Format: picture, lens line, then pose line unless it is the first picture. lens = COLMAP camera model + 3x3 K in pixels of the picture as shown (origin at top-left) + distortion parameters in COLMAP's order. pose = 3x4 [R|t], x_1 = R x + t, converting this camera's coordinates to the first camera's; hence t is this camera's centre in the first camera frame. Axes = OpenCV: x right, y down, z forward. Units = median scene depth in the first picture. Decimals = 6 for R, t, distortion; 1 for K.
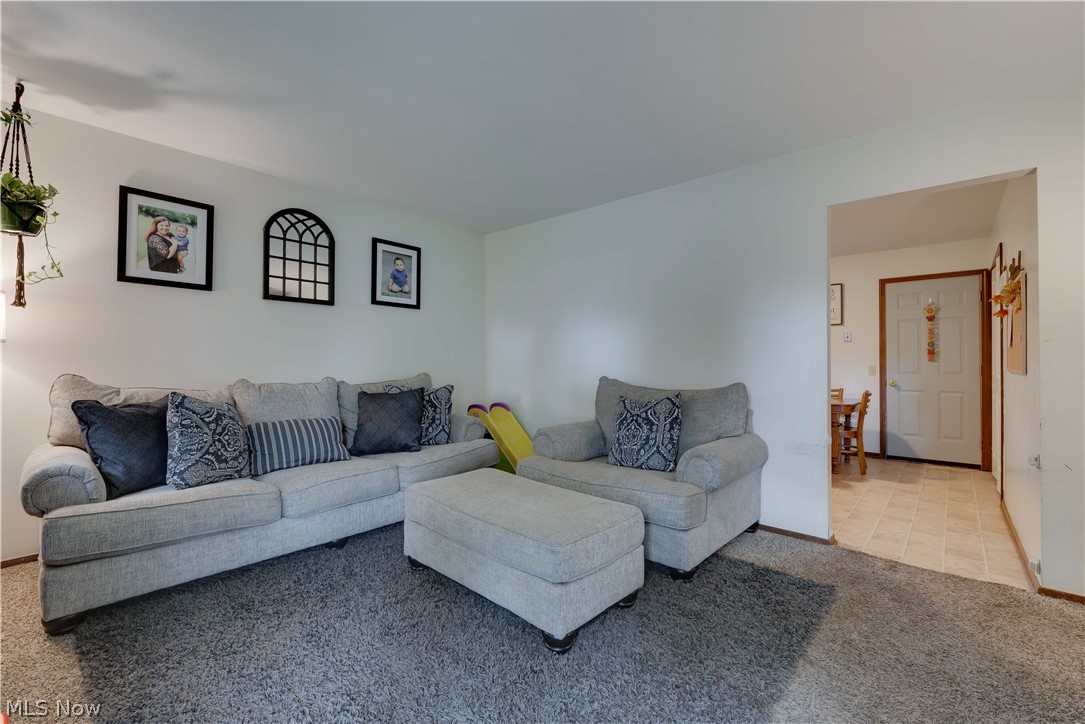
lens RADIAL K [[461.9, 0, 542.9], [0, 461.9, 358.3], [0, 0, 1]] dist [-0.001916, -0.000242]
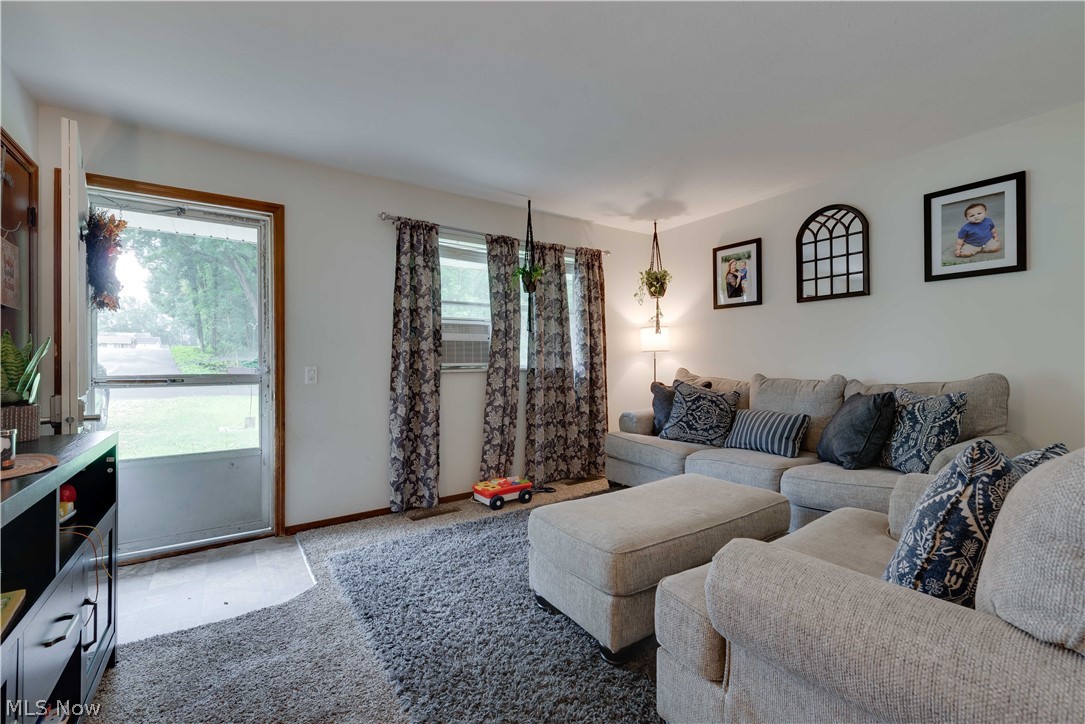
lens RADIAL K [[461.9, 0, 545.4], [0, 461.9, 357.8], [0, 0, 1]] dist [-0.001916, -0.000242]
pose [[-0.233468, -0.014015, -0.972263, 0.602452], [0.017642, 0.999670, -0.018646, 0.013427], [0.972204, -0.021506, -0.233144, 0.651776]]
